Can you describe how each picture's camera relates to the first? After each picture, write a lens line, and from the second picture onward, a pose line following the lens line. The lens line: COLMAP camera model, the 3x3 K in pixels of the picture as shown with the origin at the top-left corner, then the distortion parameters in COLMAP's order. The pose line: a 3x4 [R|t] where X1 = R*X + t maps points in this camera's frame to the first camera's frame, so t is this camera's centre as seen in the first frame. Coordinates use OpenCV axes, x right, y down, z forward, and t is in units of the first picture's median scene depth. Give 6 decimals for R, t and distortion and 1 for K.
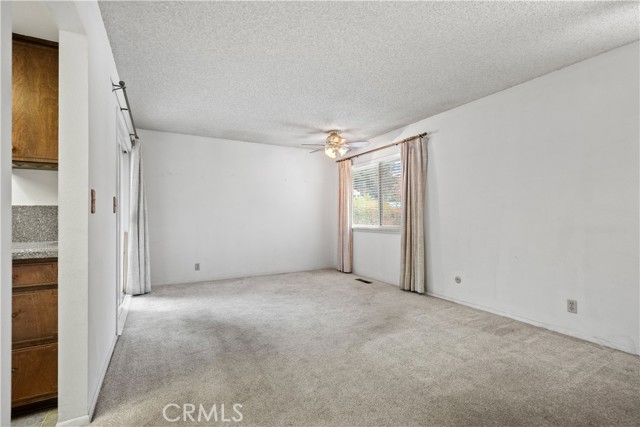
lens RADIAL K [[296.9, 0, 323.0], [0, 296.9, 213.6], [0, 0, 1]] dist [-0.011815, 0.002912]
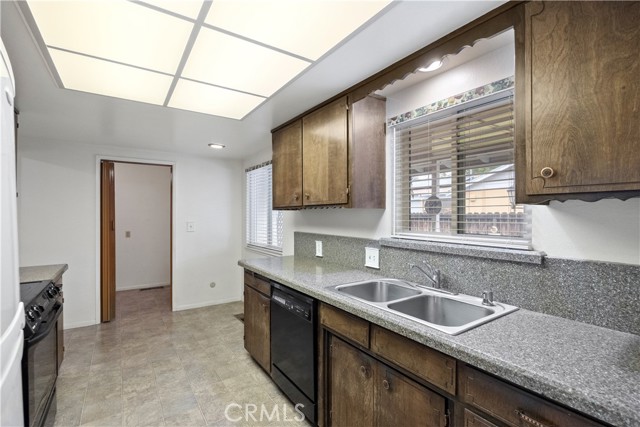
lens RADIAL K [[296.9, 0, 318.1], [0, 296.9, 214.7], [0, 0, 1]] dist [-0.011815, 0.002912]
pose [[0.079082, 0.006284, -0.996848, -0.332321], [0.004101, 0.999970, 0.006629, -0.095820], [0.996860, -0.004613, 0.079054, 0.320587]]
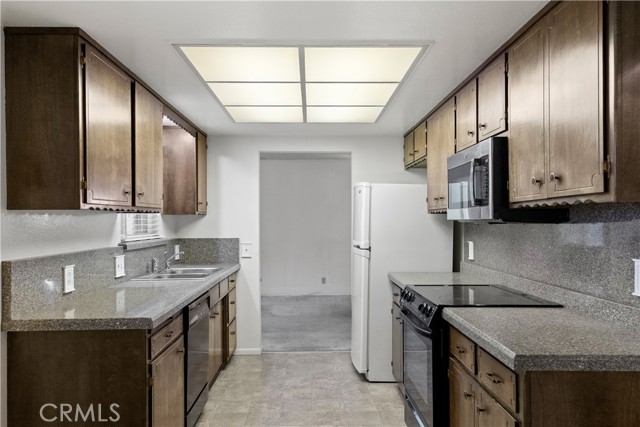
lens RADIAL K [[498.3, 0, 316.7], [0, 498.3, 222.4], [0, 0, 1]] dist [-0.004733, 0.003535]
pose [[0.468459, -0.003498, 0.883478, -2.021622], [-0.001447, 0.999988, 0.004726, -0.089286], [-0.883484, -0.003493, 0.468449, -0.505430]]
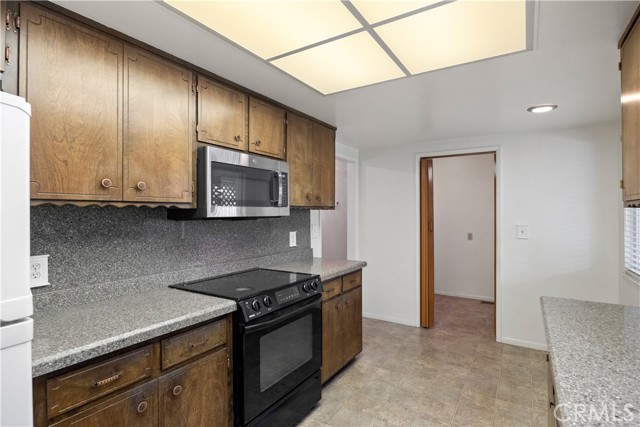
lens RADIAL K [[325.2, 0, 321.7], [0, 325.2, 213.7], [0, 0, 1]] dist [0.019404, -0.001547]
pose [[-0.872083, 0.002749, -0.489350, -0.692483], [0.002506, 0.999996, 0.001153, -0.098815], [0.489351, -0.000221, -0.872087, 0.492781]]
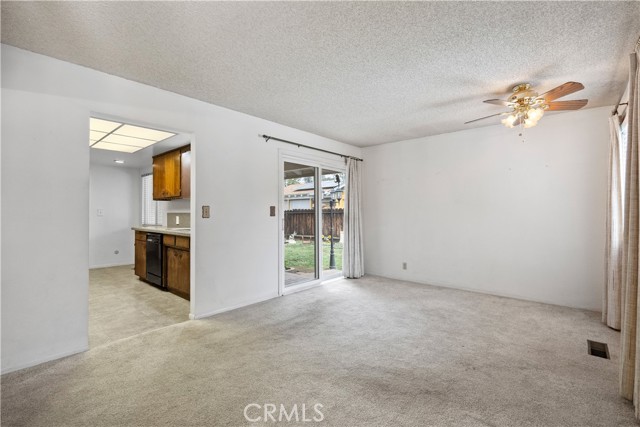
lens RADIAL K [[292.4, 0, 311.2], [0, 292.4, 210.9], [0, 0, 1]] dist [-0.015881, 0.000275]
pose [[0.316825, -0.003585, -0.948477, 0.782817], [0.004988, 0.999985, -0.002113, -0.024297], [0.948471, -0.004062, 0.316838, 0.636061]]
